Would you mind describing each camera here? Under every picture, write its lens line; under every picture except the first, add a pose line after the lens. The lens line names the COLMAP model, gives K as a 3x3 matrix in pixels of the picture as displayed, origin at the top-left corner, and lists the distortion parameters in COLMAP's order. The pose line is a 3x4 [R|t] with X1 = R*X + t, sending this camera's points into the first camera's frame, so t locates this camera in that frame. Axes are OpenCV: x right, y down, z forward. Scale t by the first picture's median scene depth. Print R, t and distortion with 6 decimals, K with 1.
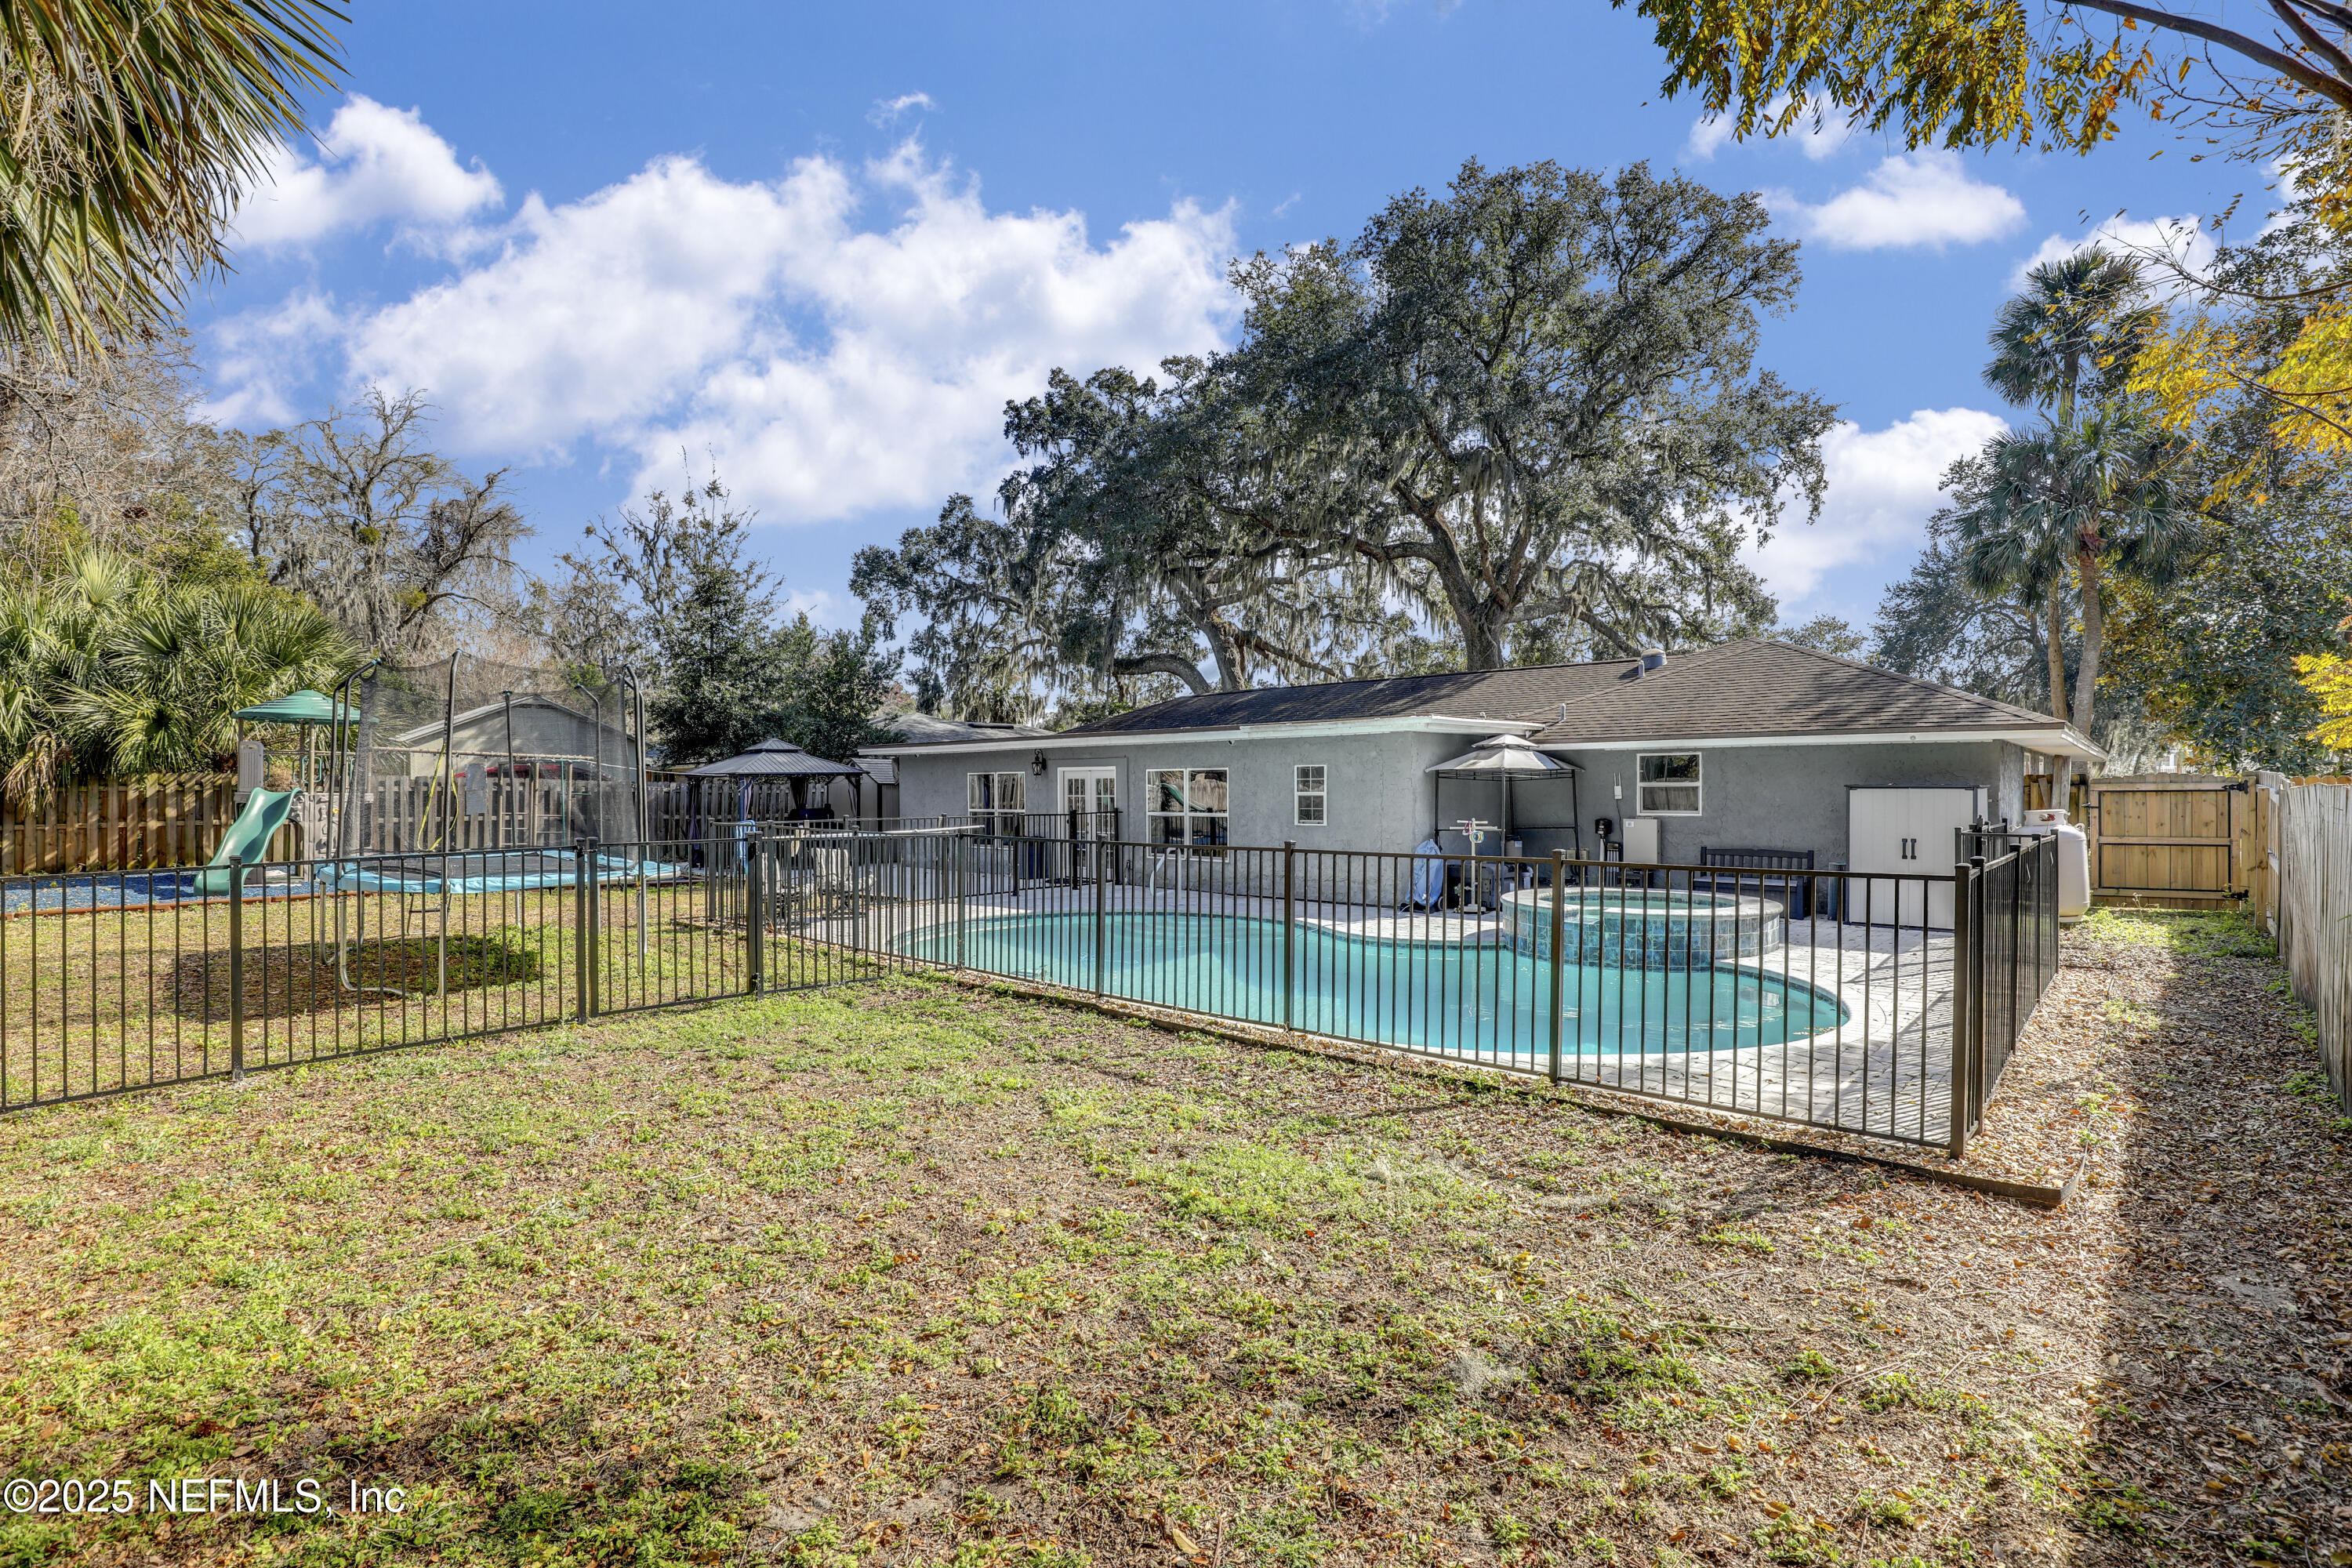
lens RADIAL K [[1090.2, 0, 1221.8], [0, 1090.2, 796.4], [0, 0, 1]] dist [-0.035011, 0.005334]
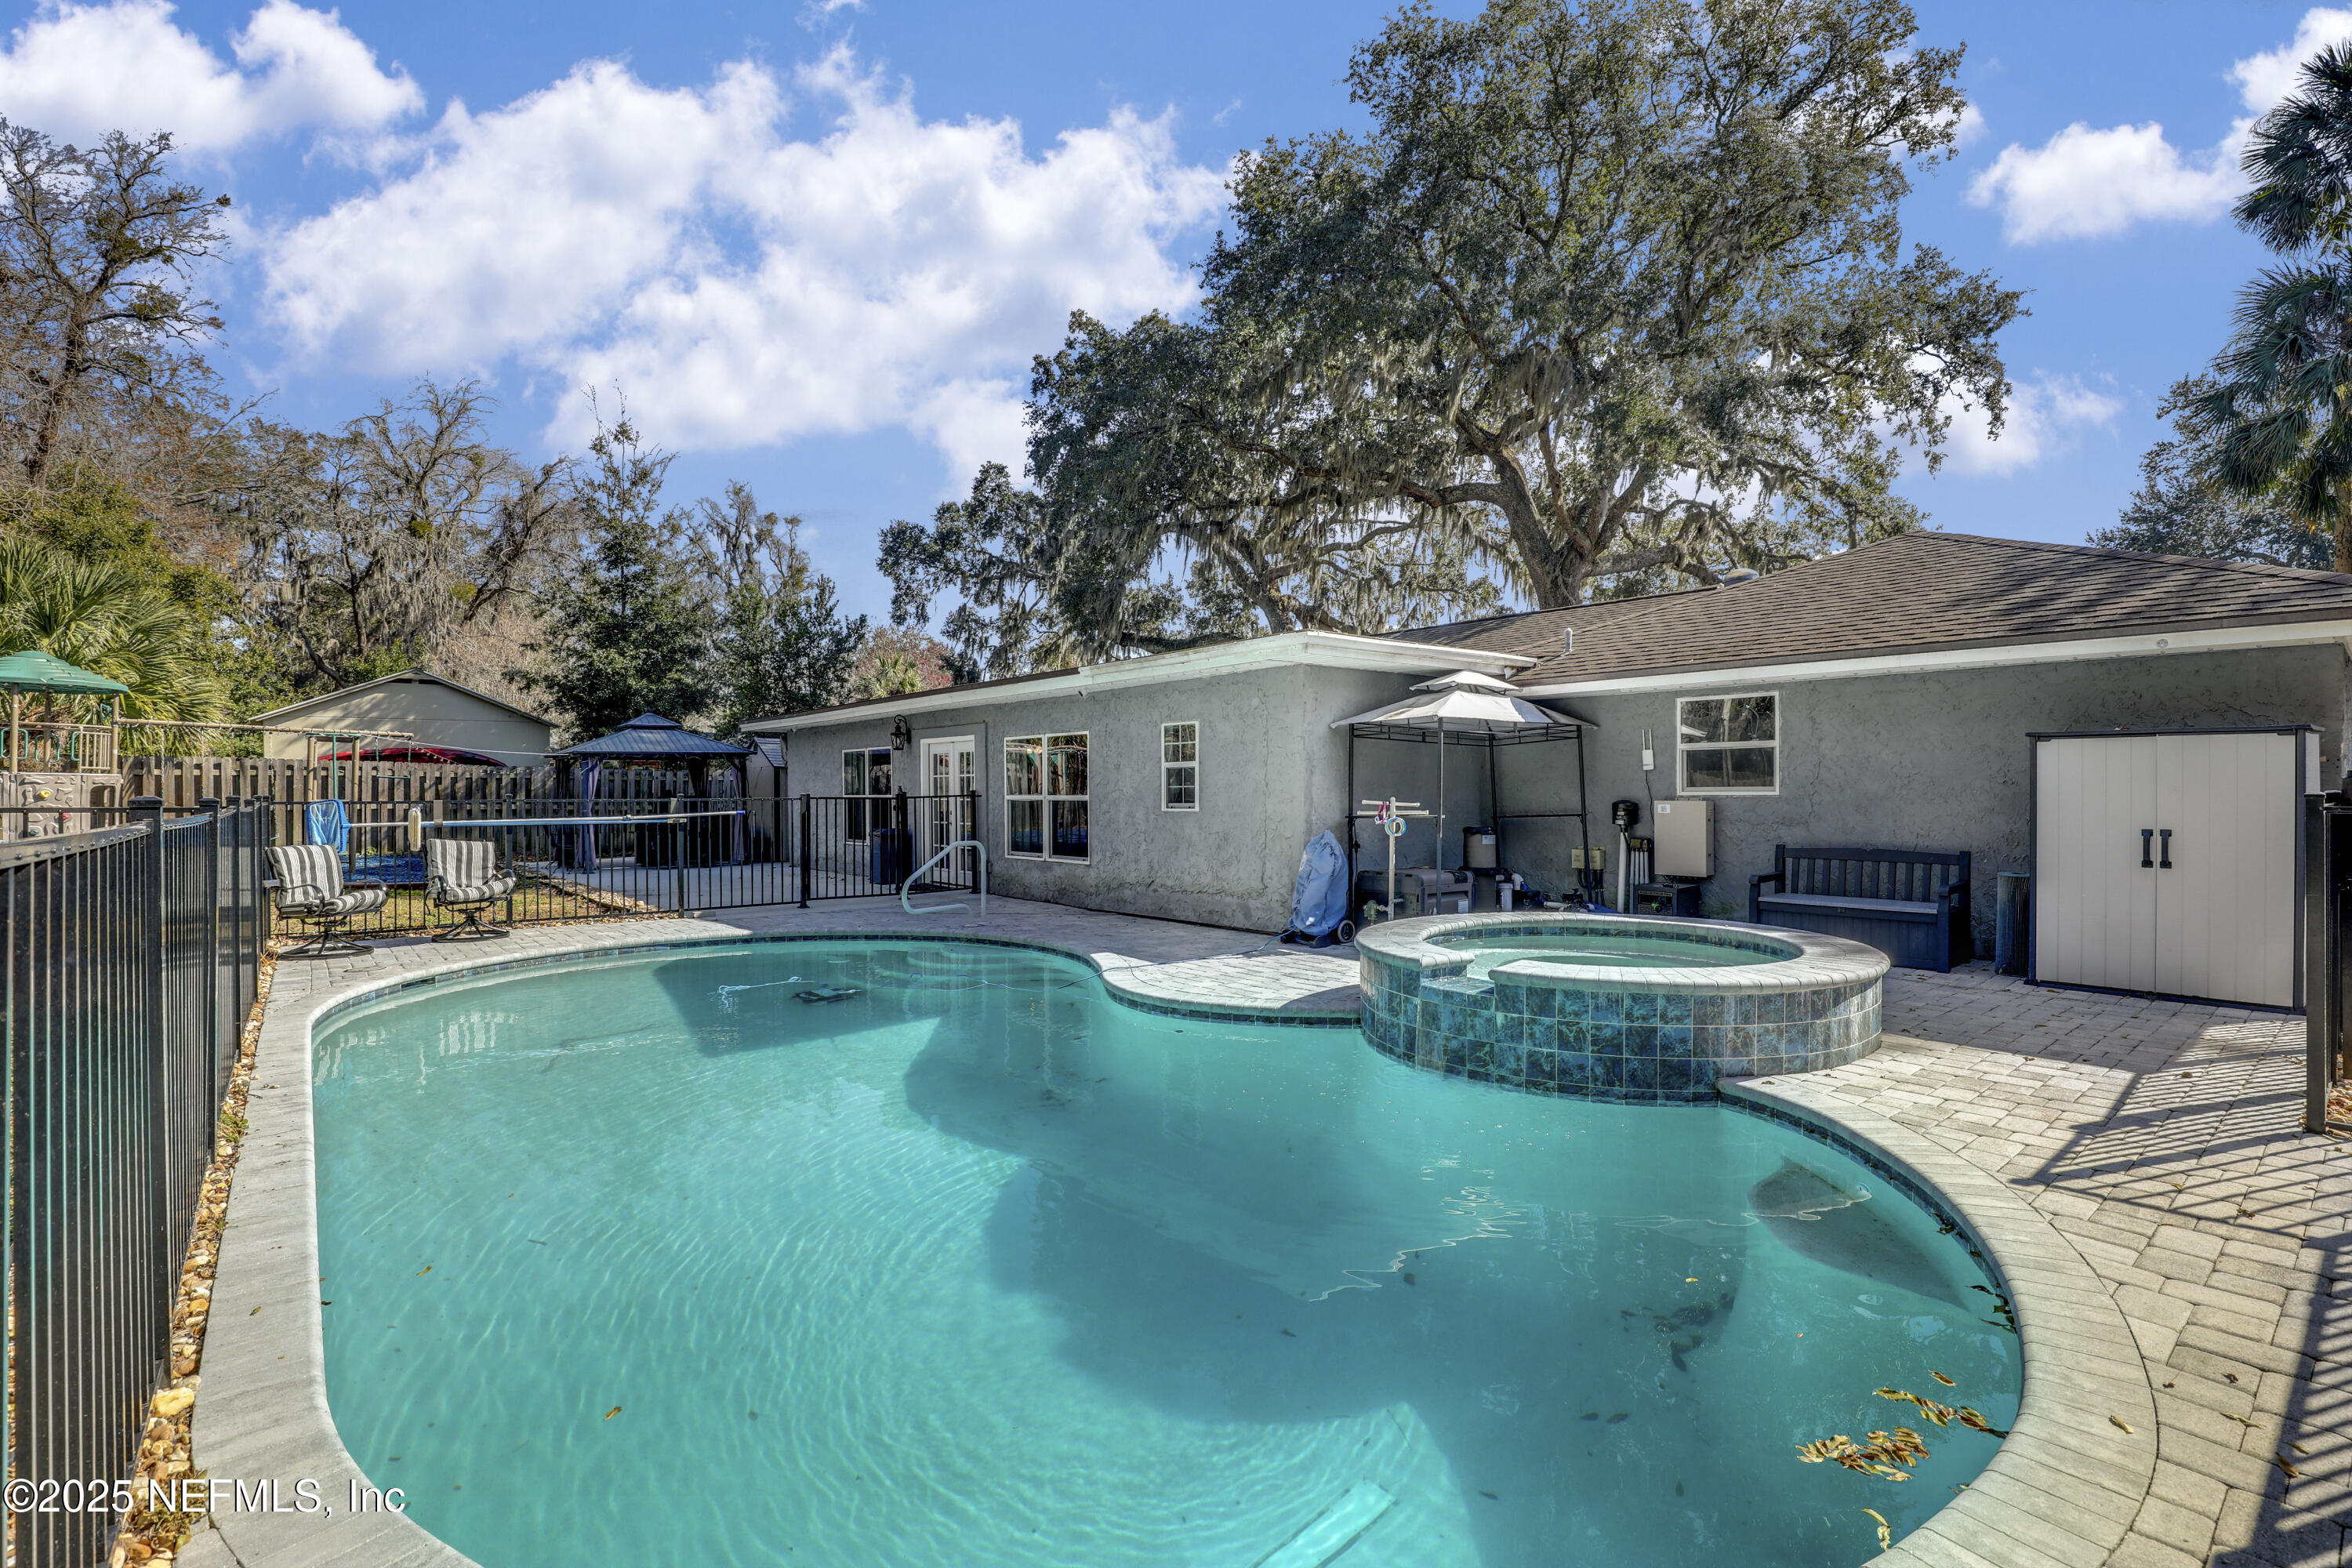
lens RADIAL K [[1090.2, 0, 1221.8], [0, 1090.2, 796.4], [0, 0, 1]] dist [-0.035011, 0.005334]
pose [[0.991987, 0.000135, -0.126342, 0.092764], [-0.000492, 0.999996, -0.002797, 0.009268], [0.126342, 0.002837, 0.991983, 0.157814]]
